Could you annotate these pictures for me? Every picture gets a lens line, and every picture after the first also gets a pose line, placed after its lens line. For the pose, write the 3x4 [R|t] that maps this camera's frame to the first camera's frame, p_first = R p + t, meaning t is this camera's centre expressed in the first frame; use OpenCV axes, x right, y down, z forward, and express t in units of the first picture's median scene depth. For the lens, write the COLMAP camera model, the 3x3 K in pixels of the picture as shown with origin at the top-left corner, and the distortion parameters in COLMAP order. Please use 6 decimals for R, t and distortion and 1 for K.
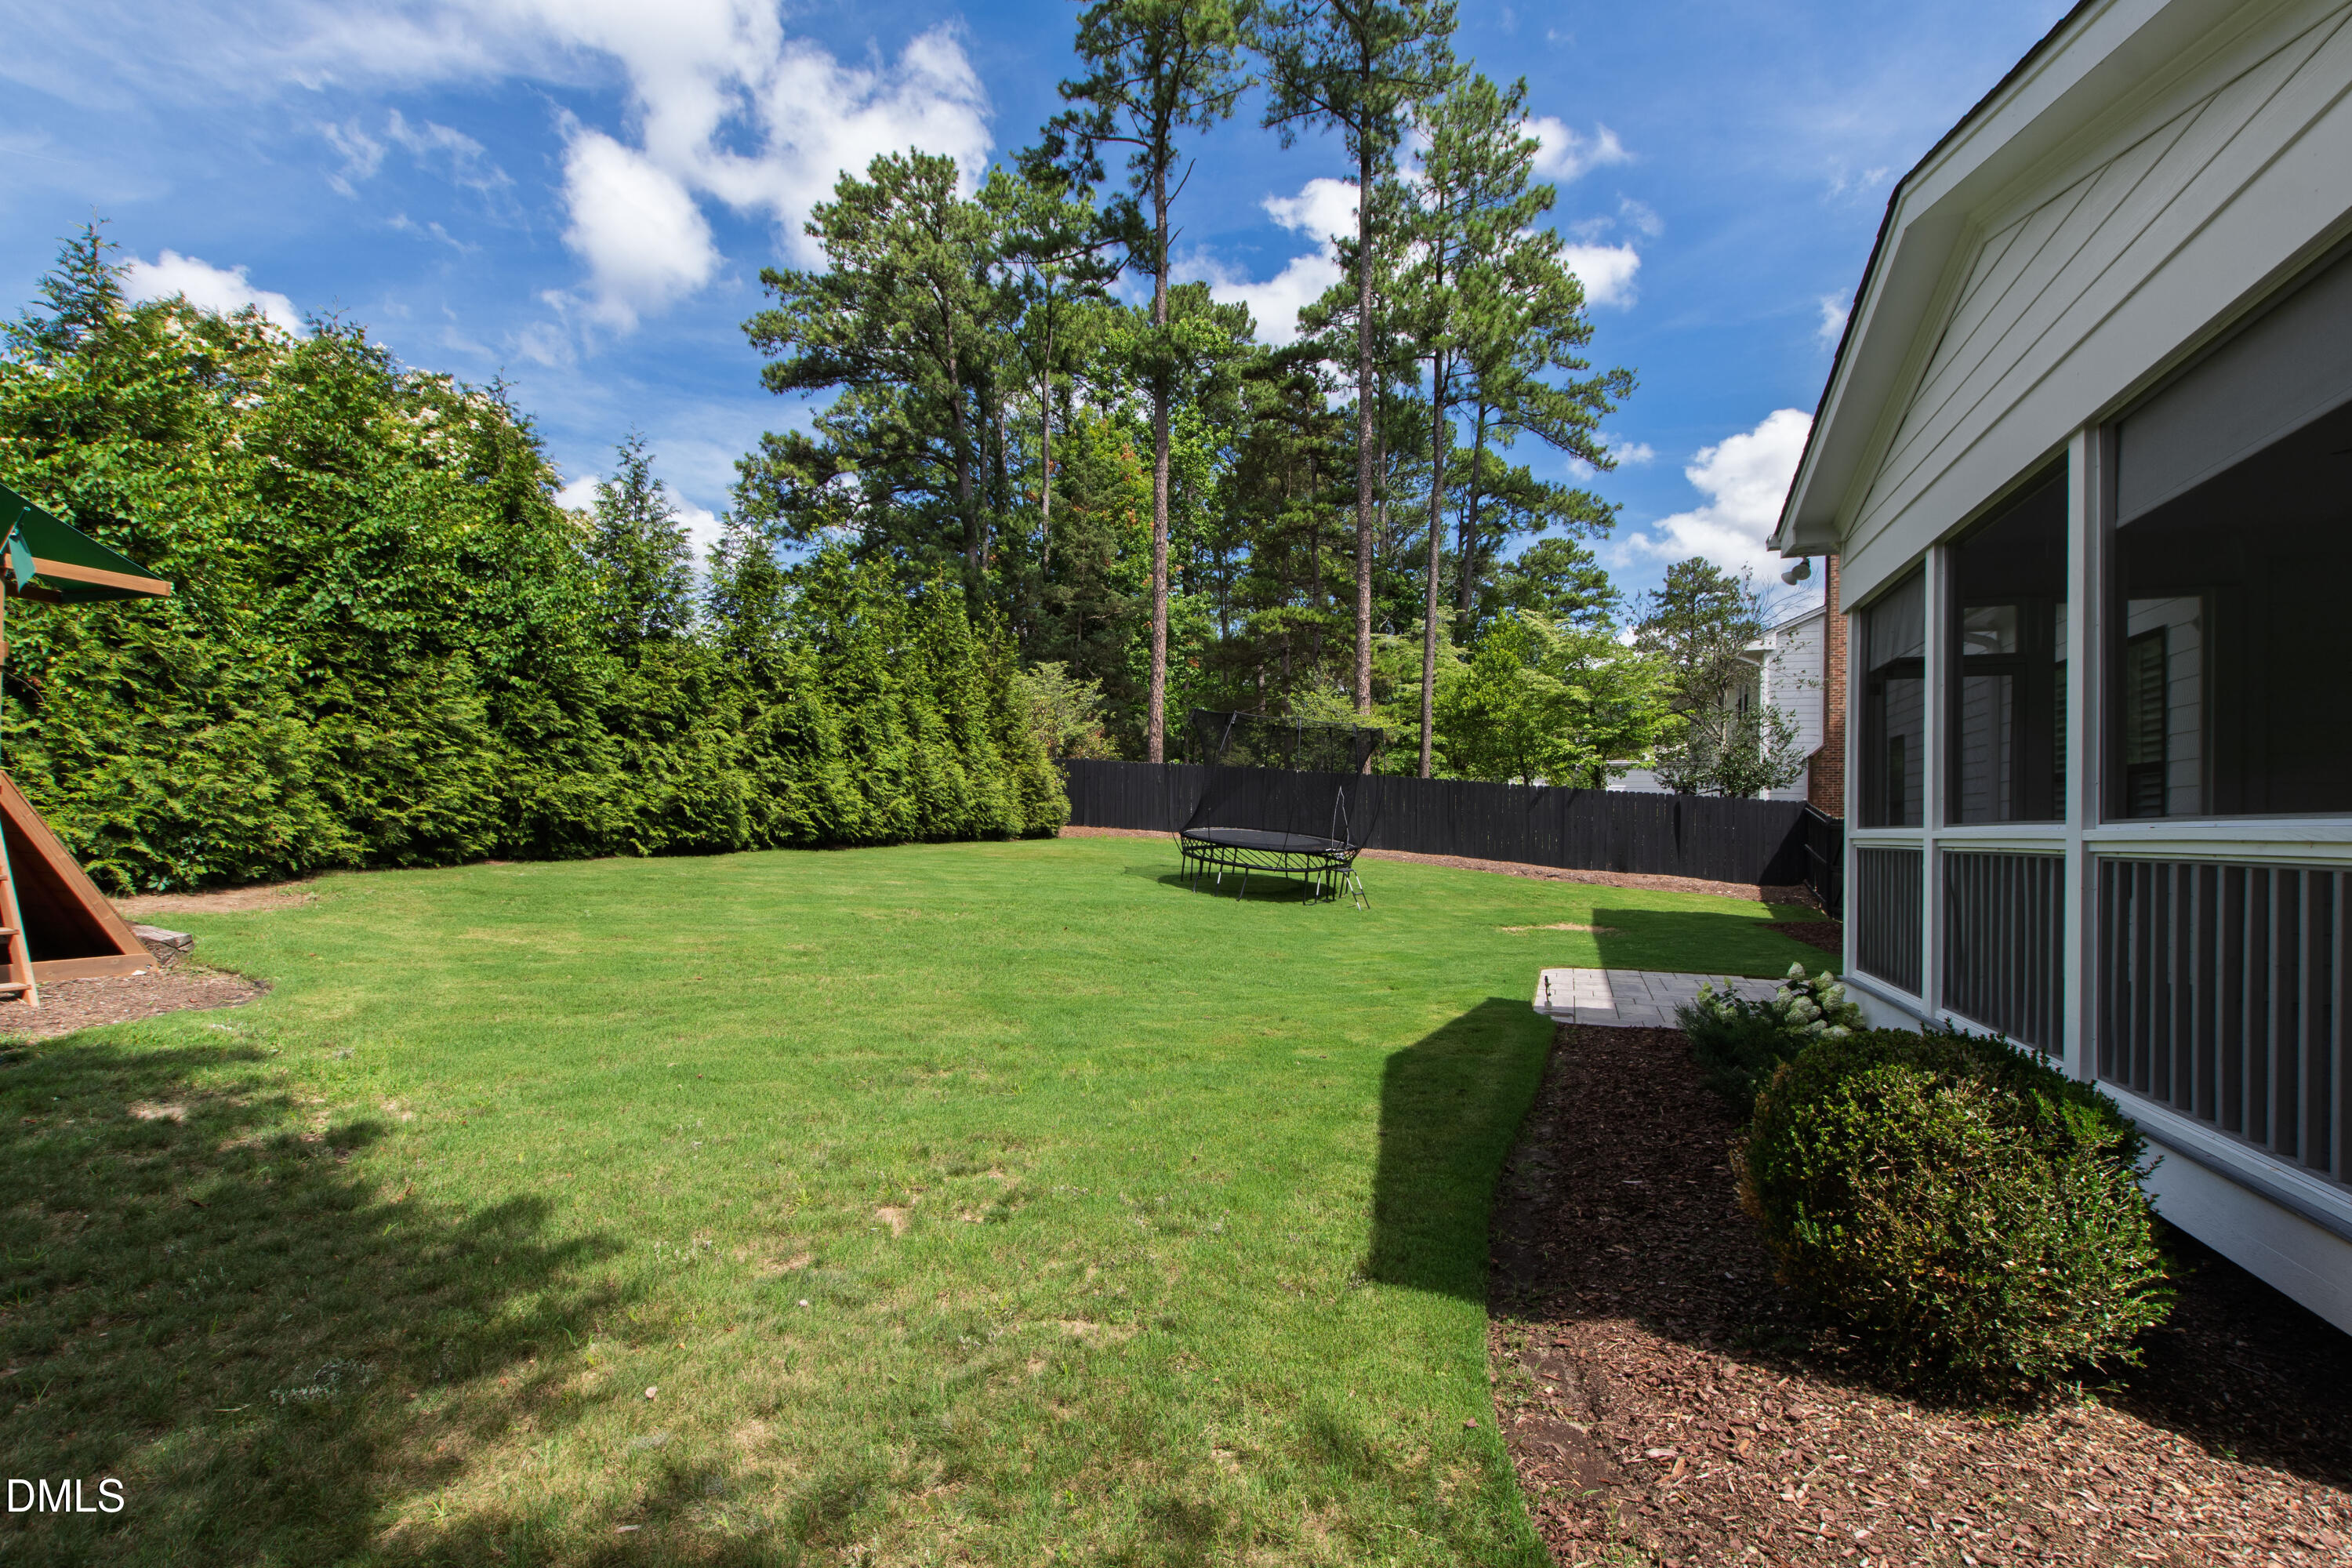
lens RADIAL K [[1124.4, 0, 1176.0], [0, 1124.4, 784.0], [0, 0, 1]] dist [-0.000011, -0.000801]
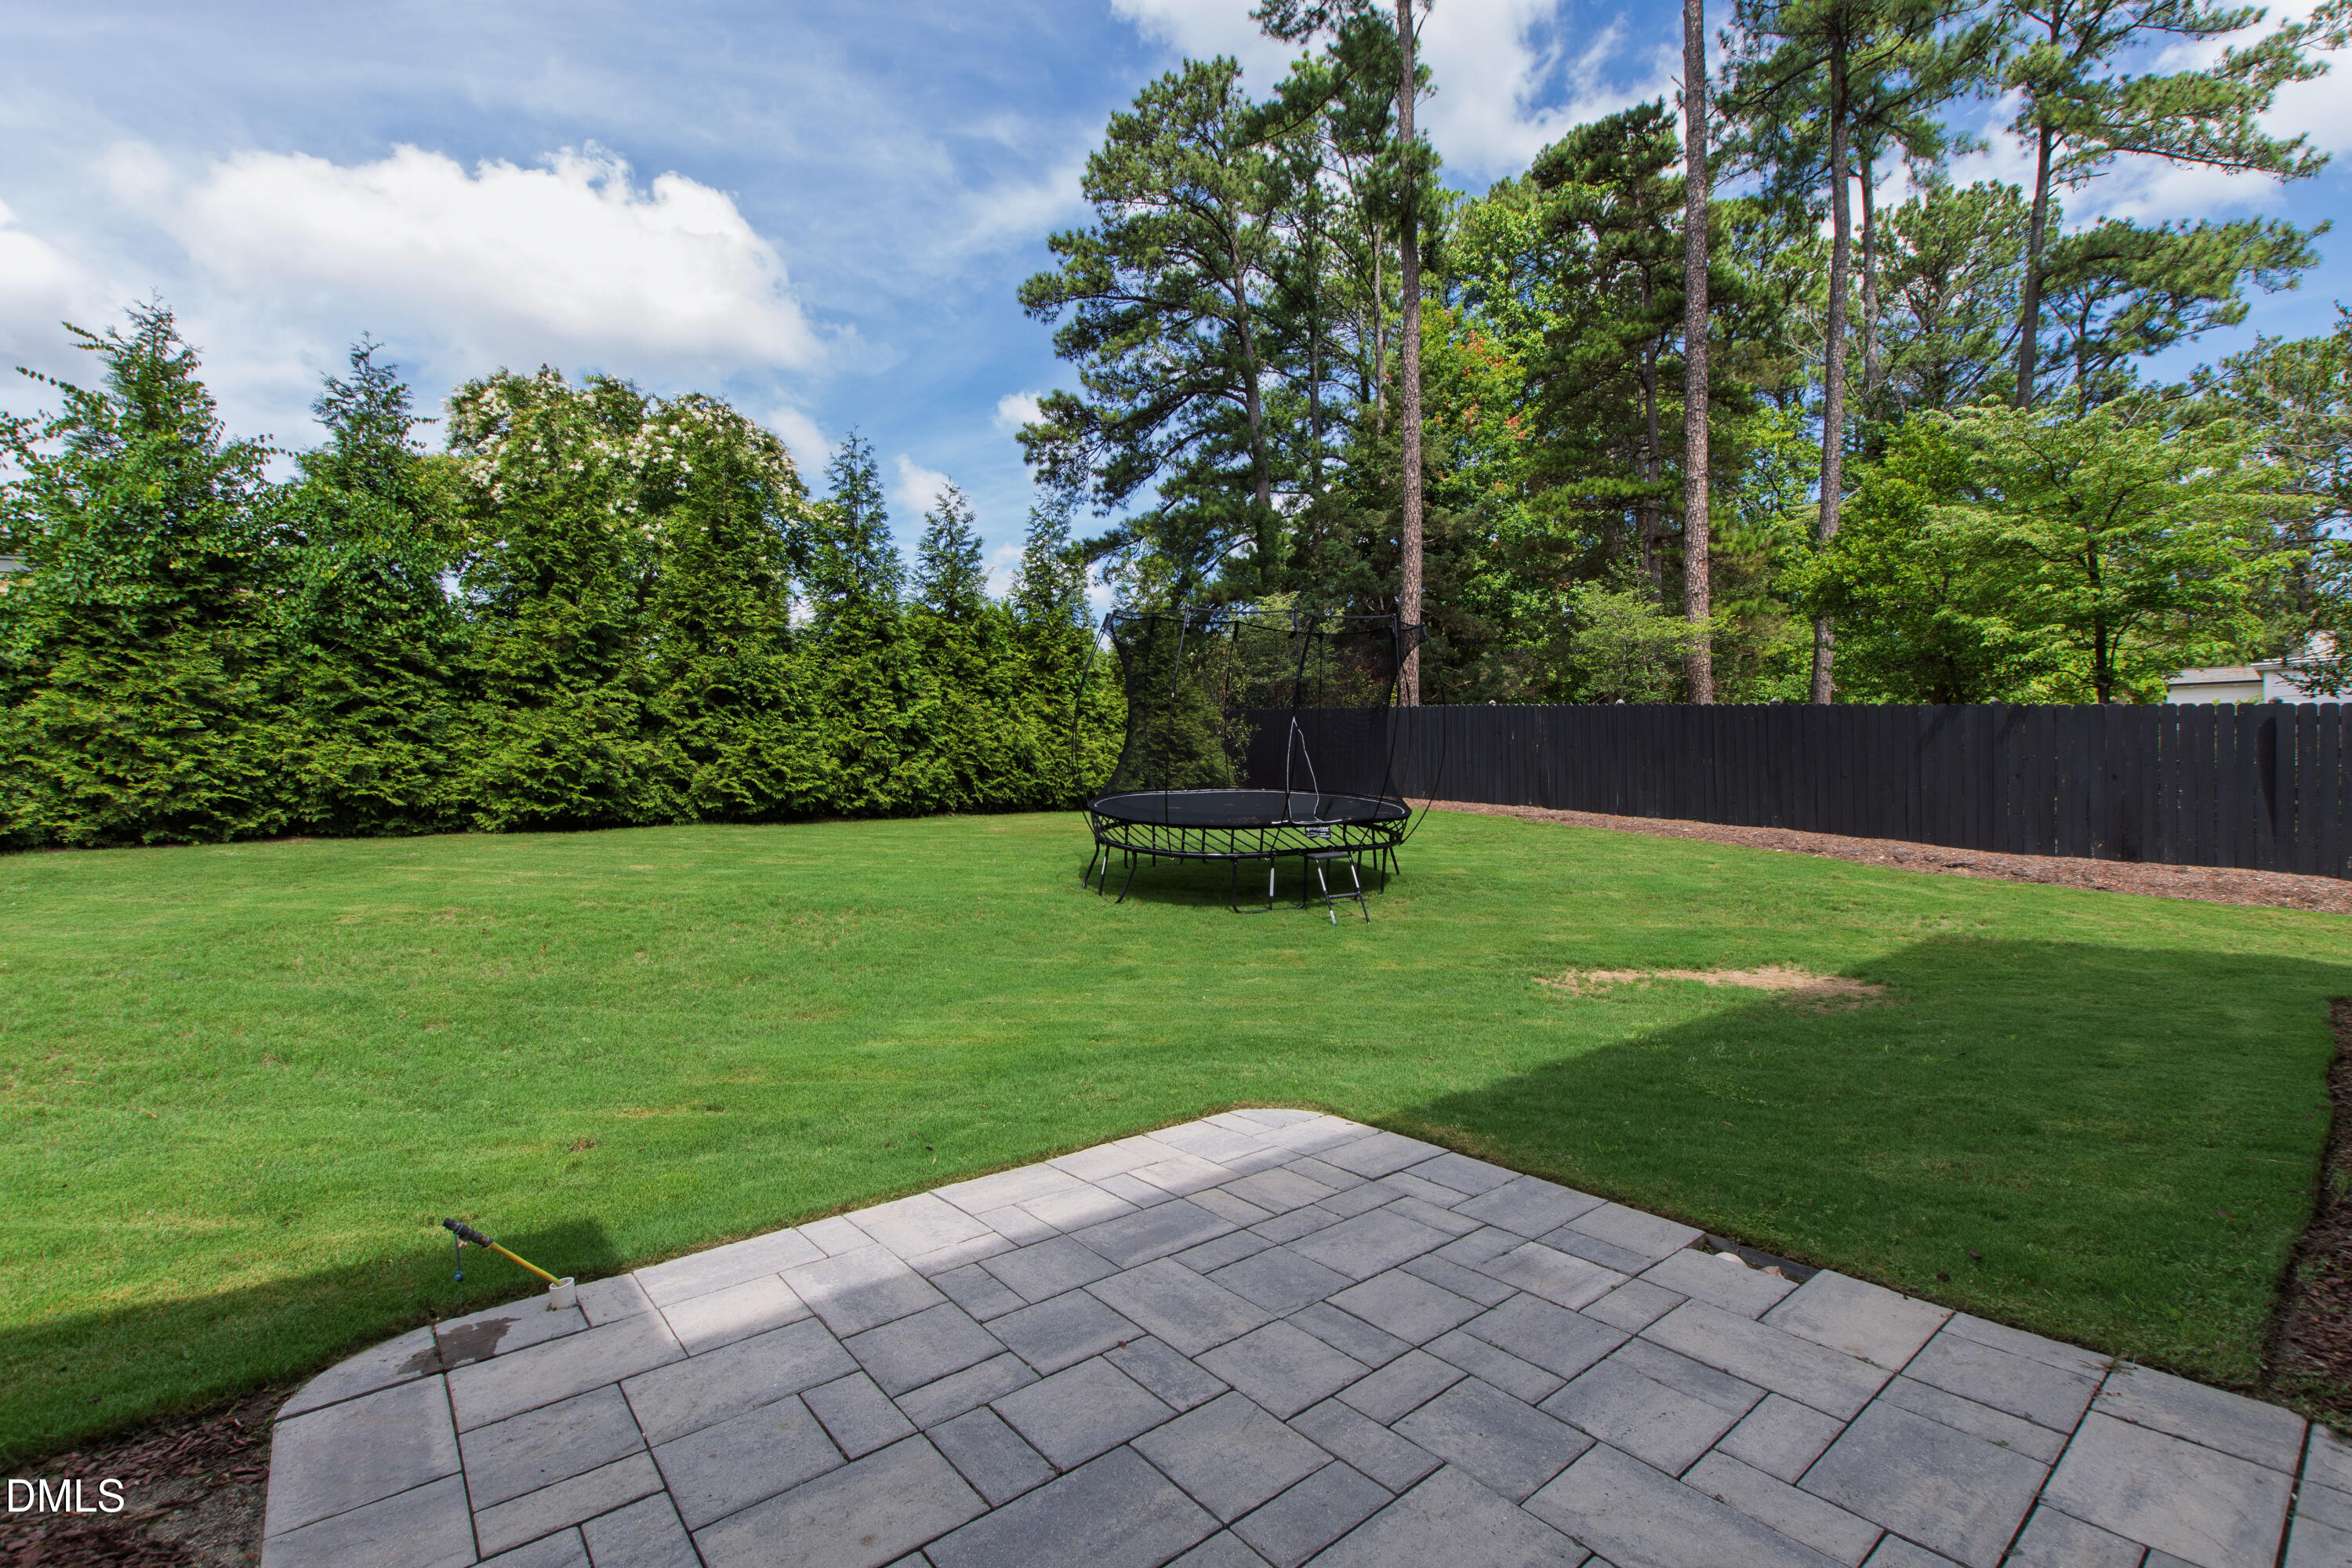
lens RADIAL K [[1063.0, 0, 1079.7], [0, 1063.0, 805.8], [0, 0, 1]] dist [-0.000615, -0.004169]
pose [[0.844567, -0.008894, -0.535376, 0.334494], [0.035897, 0.998553, 0.040041, 0.020996], [0.534245, -0.053036, 0.843664, 0.436493]]
